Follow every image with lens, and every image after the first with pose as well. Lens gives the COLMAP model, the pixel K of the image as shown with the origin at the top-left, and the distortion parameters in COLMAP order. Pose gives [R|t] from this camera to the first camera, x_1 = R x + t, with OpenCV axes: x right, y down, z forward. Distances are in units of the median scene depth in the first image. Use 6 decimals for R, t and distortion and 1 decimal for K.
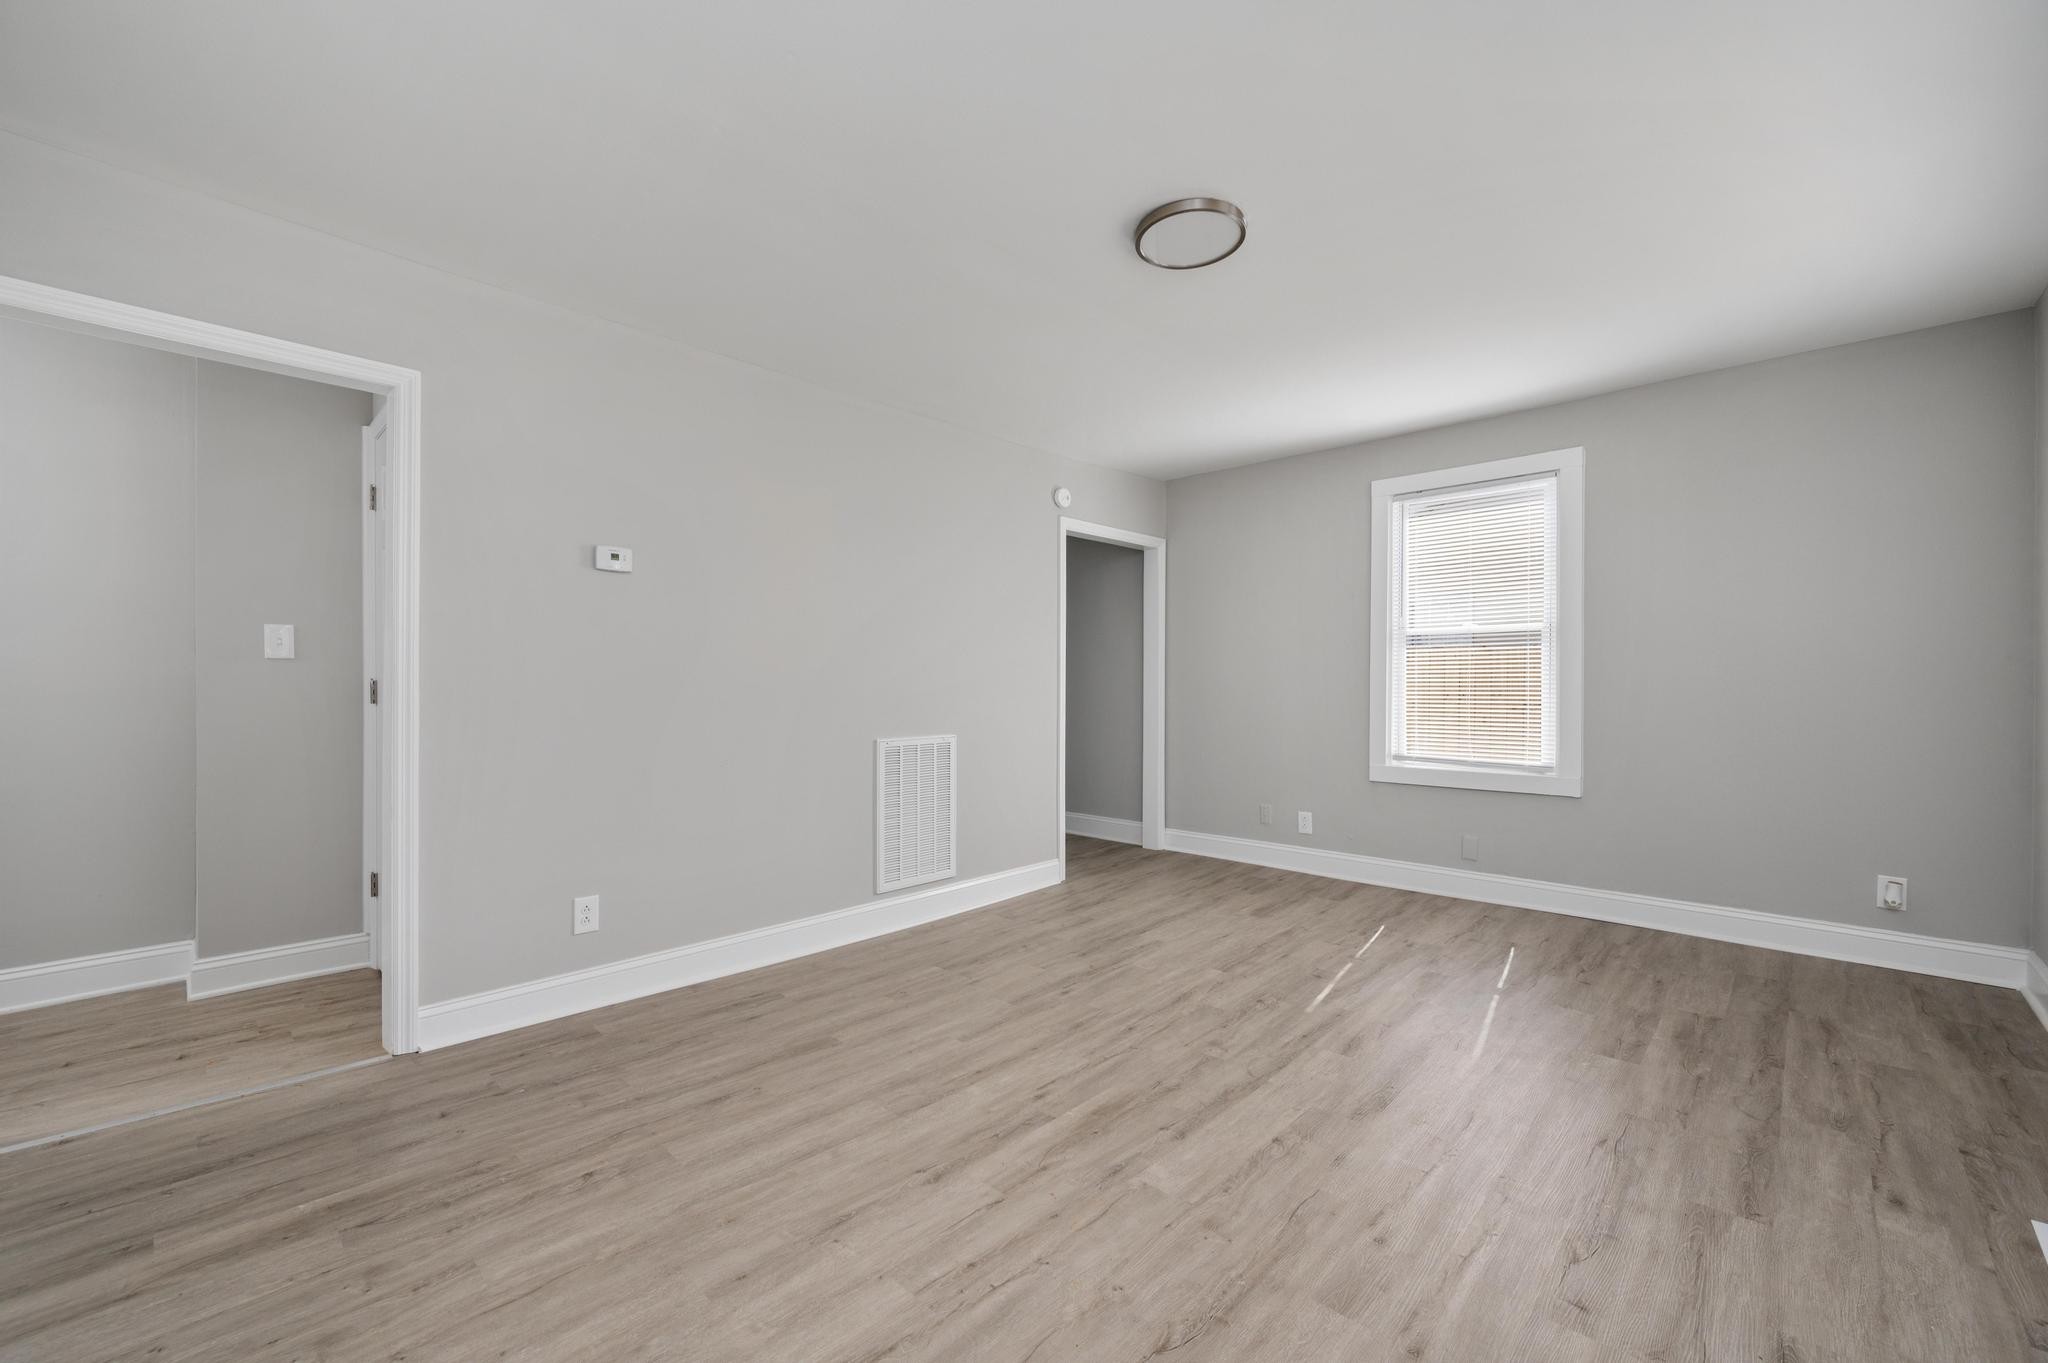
lens RADIAL K [[820.0, 0, 1024.0], [0, 820.0, 681.5], [0, 0, 1]] dist [0.000566, 0.000186]
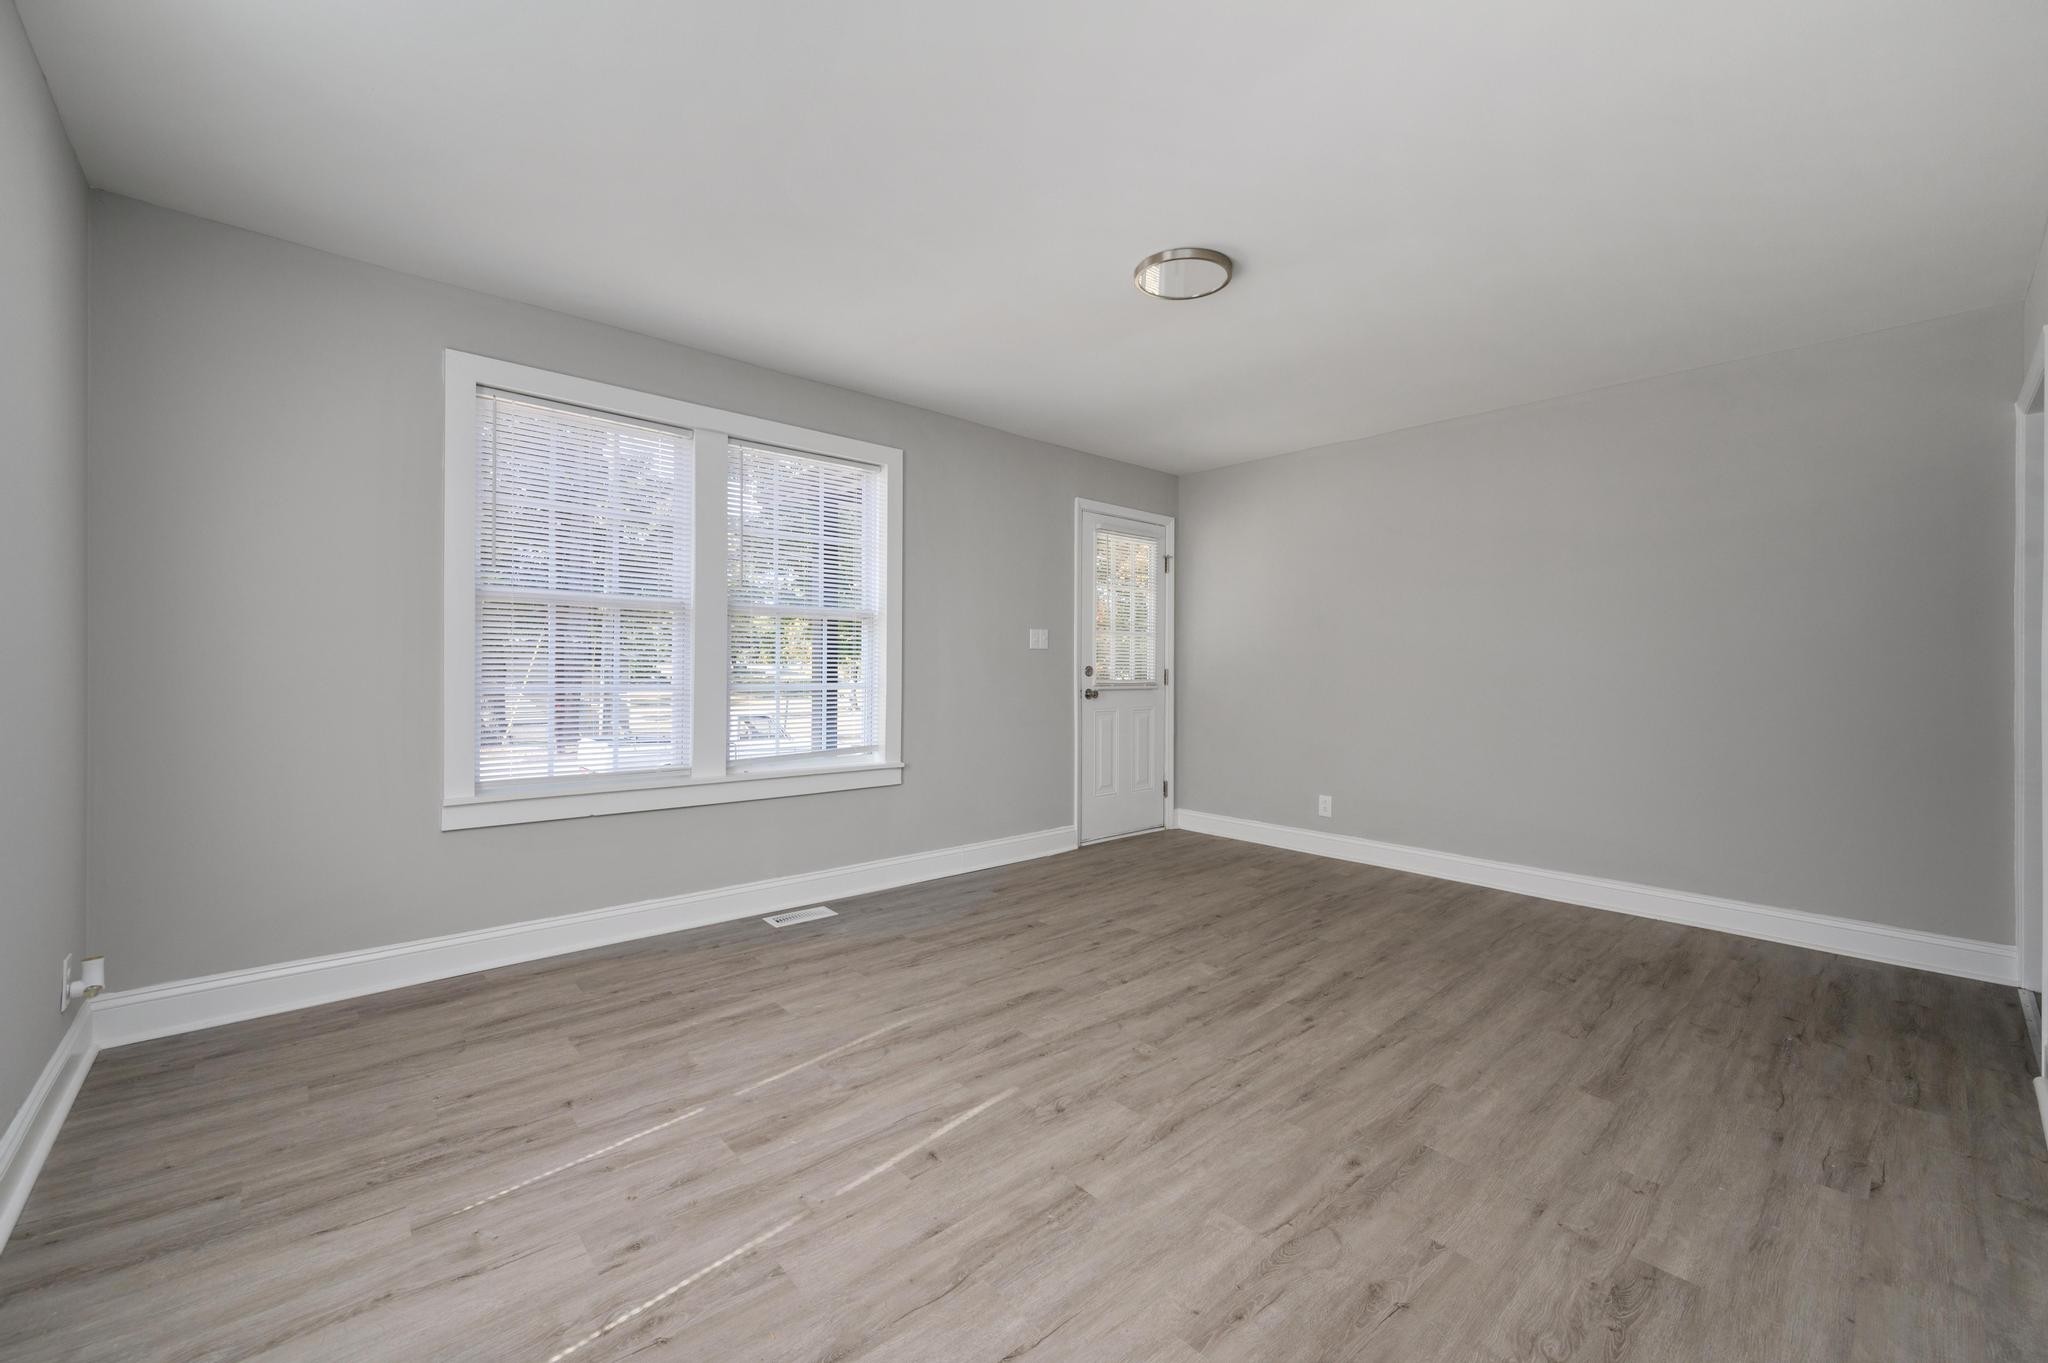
lens RADIAL K [[815.1, 0, 1013.6], [0, 815.1, 671.6], [0, 0, 1]] dist [0.000414, -0.000105]
pose [[-0.996852, -0.005987, 0.079059, 0.286874], [-0.005676, 0.999975, 0.004156, 0.003334], [-0.079082, 0.003695, -0.996861, 1.793799]]
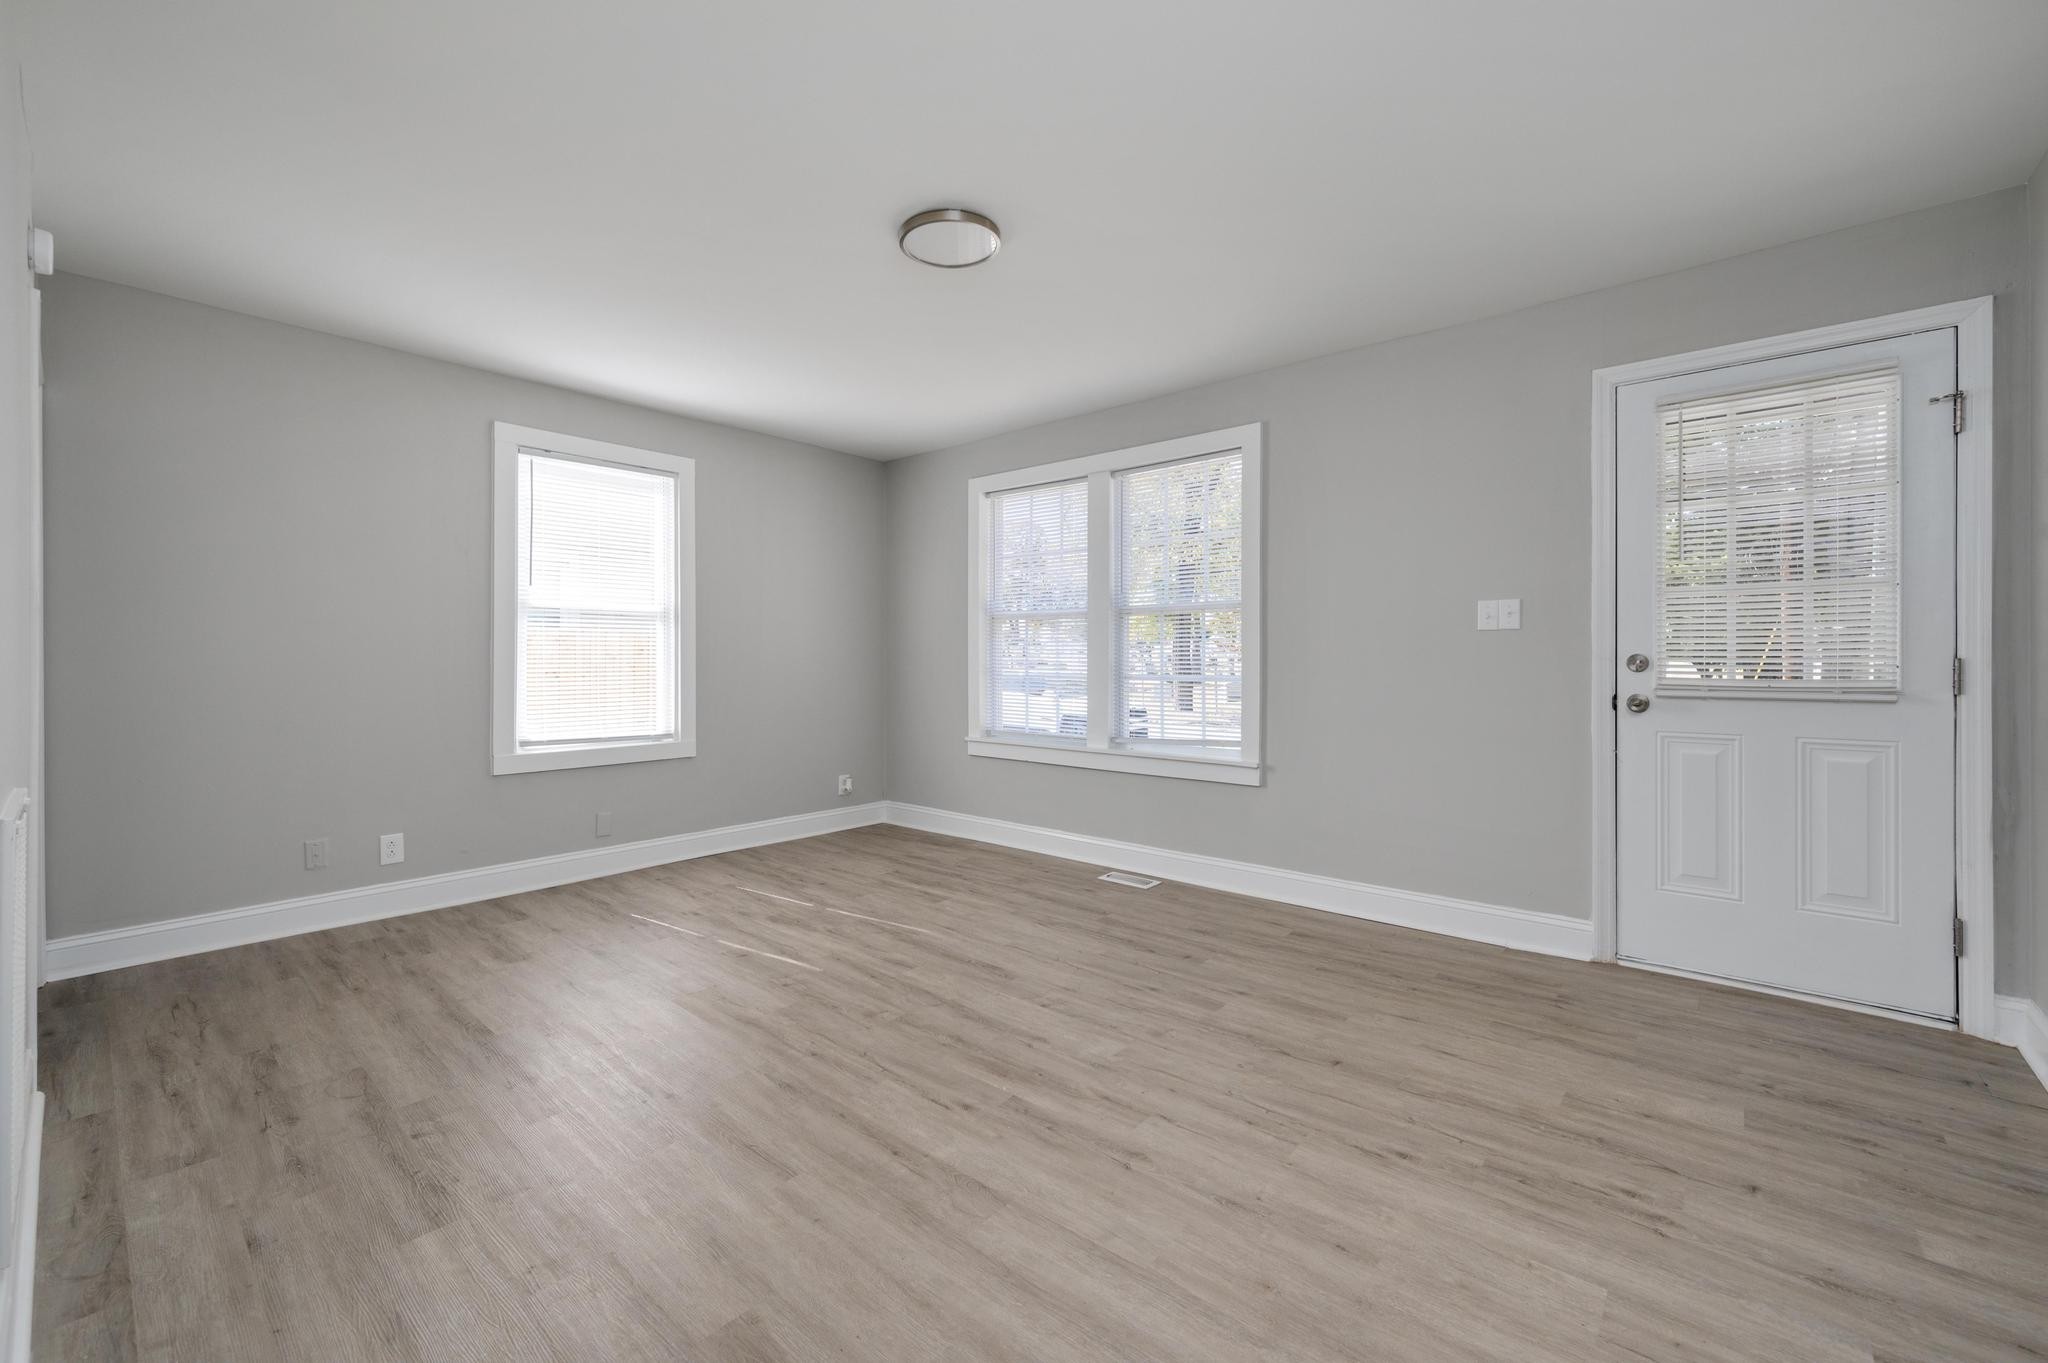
lens RADIAL K [[828.7, 0, 1034.7], [0, 828.7, 666.4], [0, 0, 1]] dist [-0.000170, -0.000174]
pose [[-0.055272, -0.005266, 0.998457, -0.739846], [0.000150, 0.999986, 0.005282, 0.007306], [-0.998471, 0.000442, -0.055271, 0.795679]]
